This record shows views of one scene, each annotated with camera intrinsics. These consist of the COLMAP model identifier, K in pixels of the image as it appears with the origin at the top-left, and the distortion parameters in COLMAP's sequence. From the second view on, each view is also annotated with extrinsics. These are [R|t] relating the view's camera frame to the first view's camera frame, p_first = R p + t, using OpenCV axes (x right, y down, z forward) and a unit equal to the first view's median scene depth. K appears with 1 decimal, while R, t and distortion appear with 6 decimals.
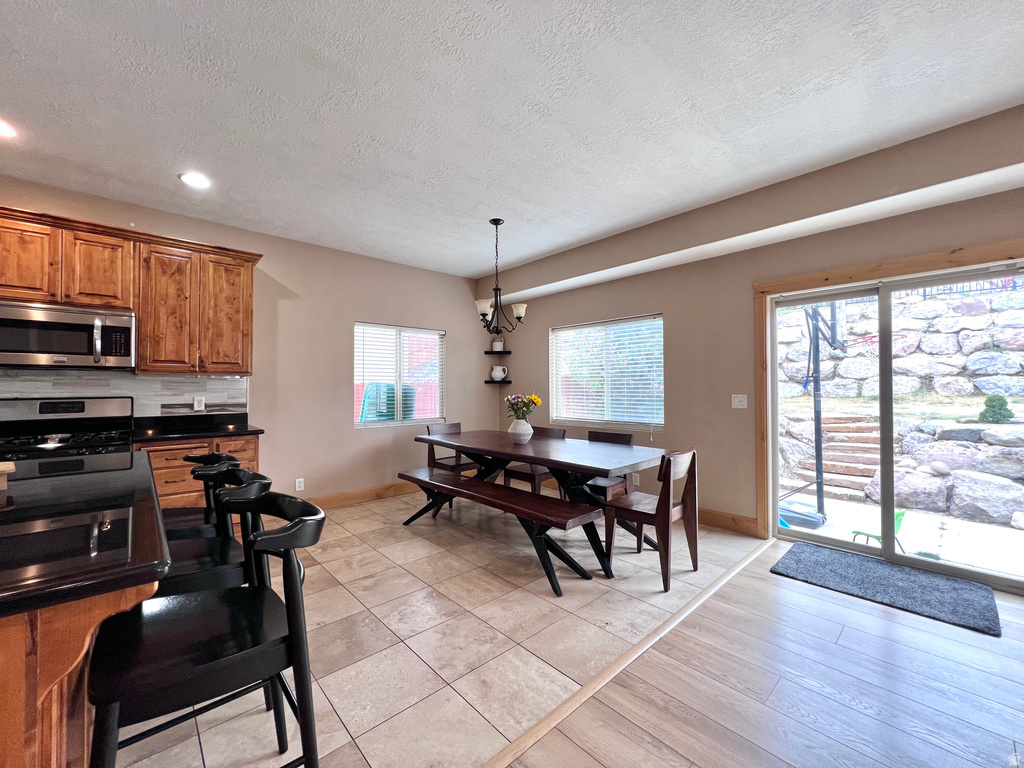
lens RADIAL K [[411.2, 0, 506.0], [0, 411.2, 382.2], [0, 0, 1]] dist [0.000356, -0.000039]
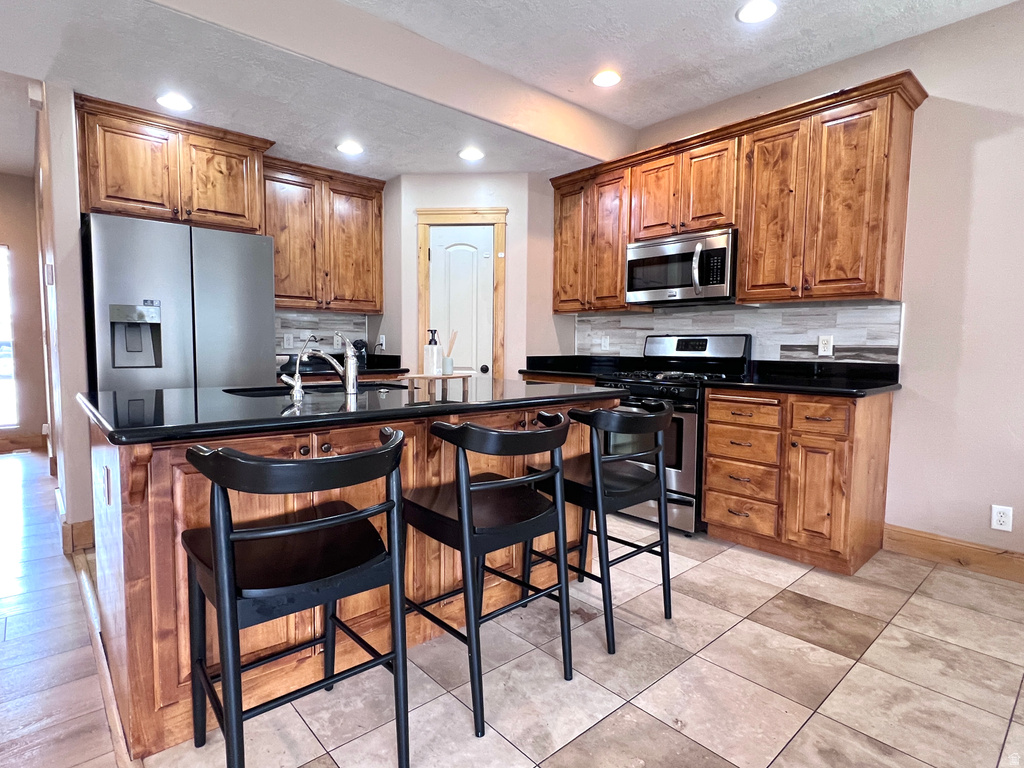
lens RADIAL K [[543.9, 0, 503.6], [0, 543.9, 383.8], [0, 0, 1]] dist [0.002694, -0.002072]
pose [[-0.012827, 0.078262, -0.996850, 0.175412], [0.007455, 0.996912, 0.078171, 0.044856], [0.999890, -0.006429, -0.013371, 0.529608]]
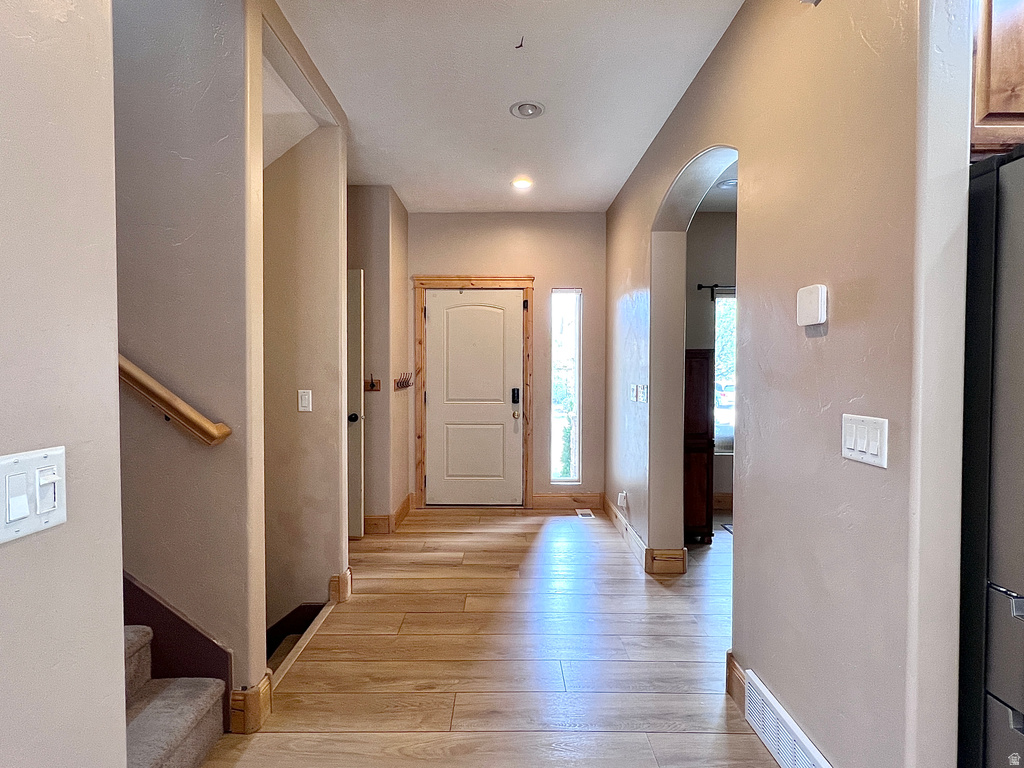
lens RADIAL K [[524.0, 0, 511.0], [0, 524.0, 380.9], [0, 0, 1]] dist [-0.000239, -0.000012]
pose [[-0.656945, 0.017386, -0.753738, -0.232498], [0.012095, 0.999848, 0.012521, -0.016397], [0.753841, -0.000891, -0.657056, -0.172650]]
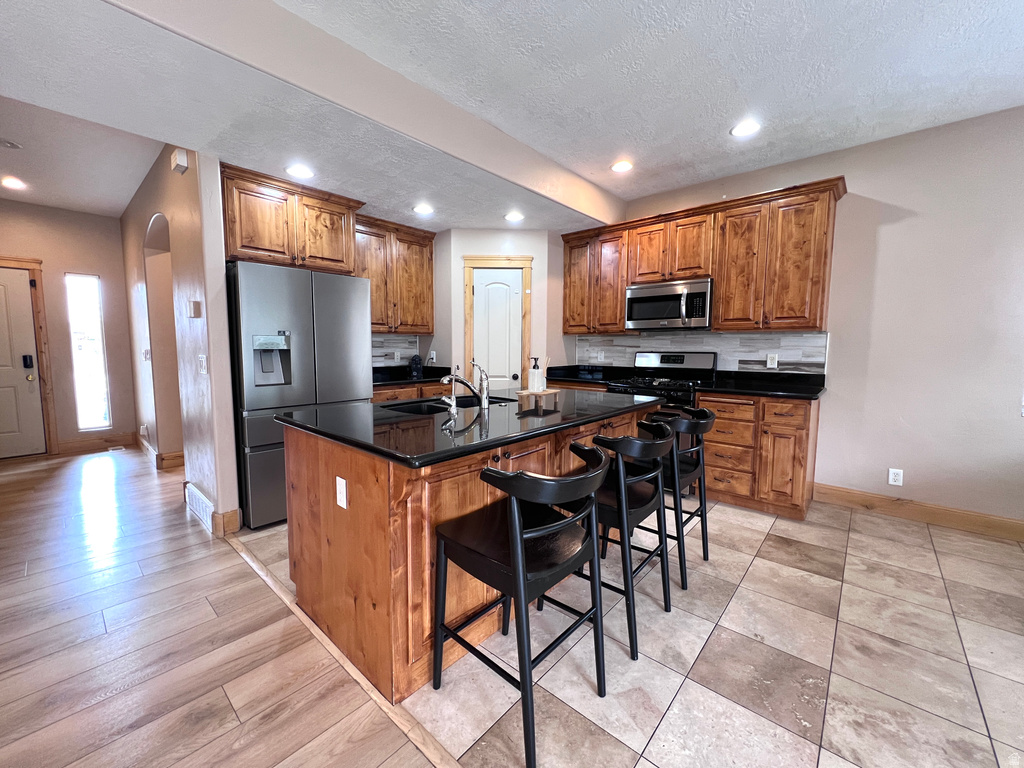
lens RADIAL K [[411.2, 0, 506.6], [0, 411.2, 382.0], [0, 0, 1]] dist [0.000356, -0.000039]
pose [[0.109114, 0.092537, -0.989713, 0.172814], [0.011908, 0.995464, 0.094388, 0.002151], [0.993958, -0.022084, 0.107517, 0.293334]]
